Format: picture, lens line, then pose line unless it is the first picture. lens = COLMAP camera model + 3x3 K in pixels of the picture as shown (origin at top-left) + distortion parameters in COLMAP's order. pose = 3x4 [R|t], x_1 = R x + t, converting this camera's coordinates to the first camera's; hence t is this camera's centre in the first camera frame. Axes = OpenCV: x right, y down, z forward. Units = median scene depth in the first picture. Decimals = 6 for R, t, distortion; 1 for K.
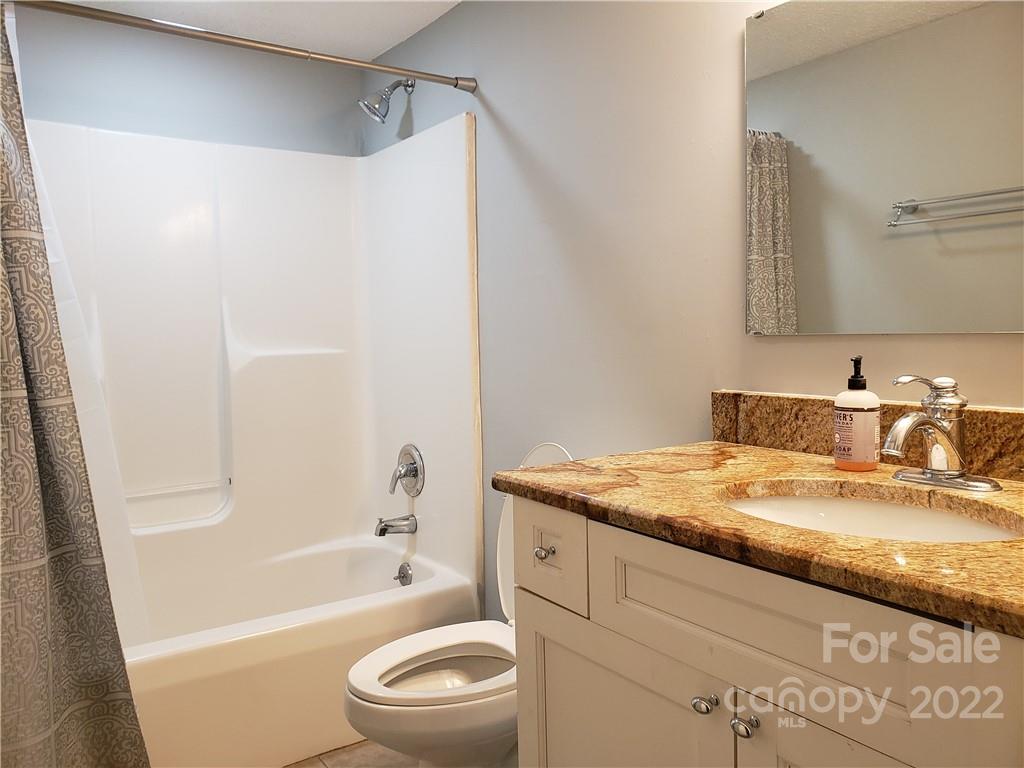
lens RADIAL K [[798.6, 0, 504.1], [0, 798.6, 377.1], [0, 0, 1]] dist [0.043146, -0.031713]
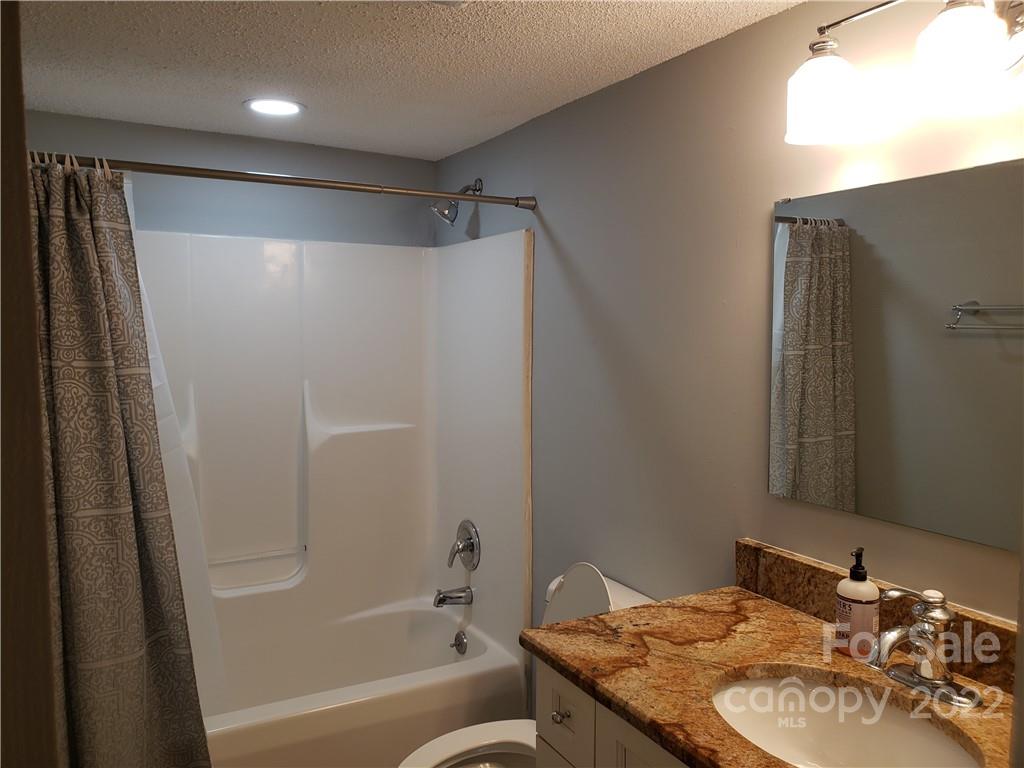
lens RADIAL K [[798.6, 0, 499.0], [0, 798.6, 375.0], [0, 0, 1]] dist [0.043146, -0.031713]
pose [[0.993677, 0.029654, -0.108287, 0.048343], [-0.029205, 0.999557, 0.005730, -0.173524], [0.108409, -0.002531, 0.994103, -0.086291]]
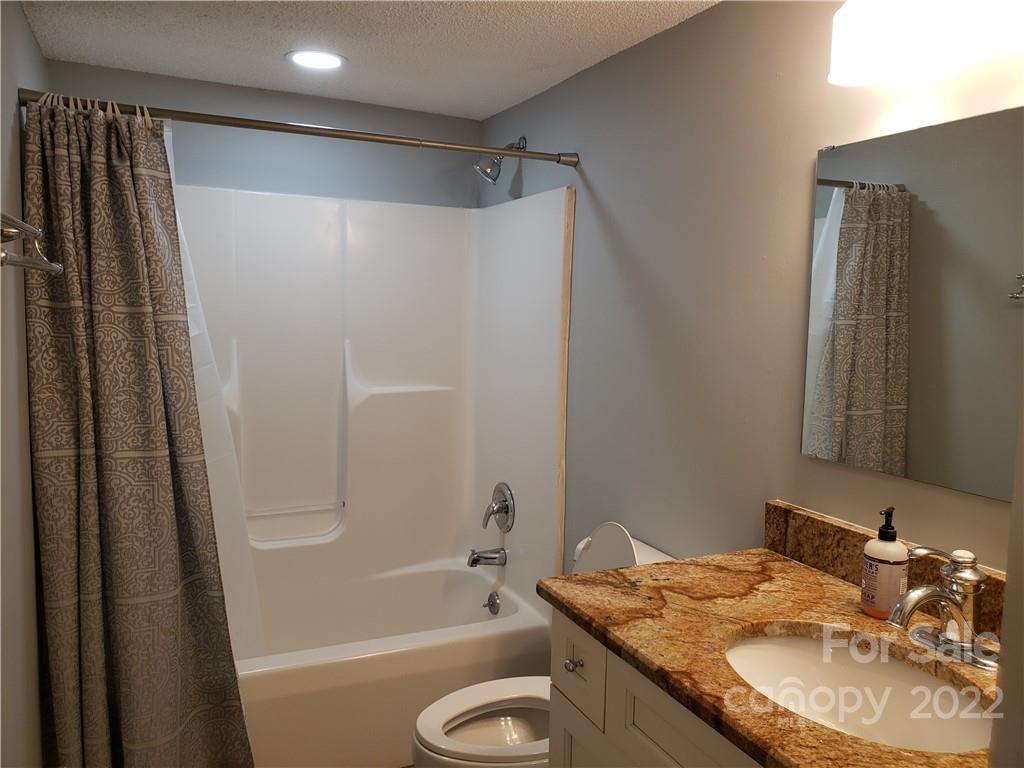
lens RADIAL K [[798.6, 0, 504.1], [0, 798.6, 378.8], [0, 0, 1]] dist [0.043146, -0.031713]
pose [[0.983892, 0.058752, -0.168833, 0.080143], [-0.052731, 0.997810, 0.039930, -0.144000], [0.170809, -0.030384, 0.984836, -0.072279]]
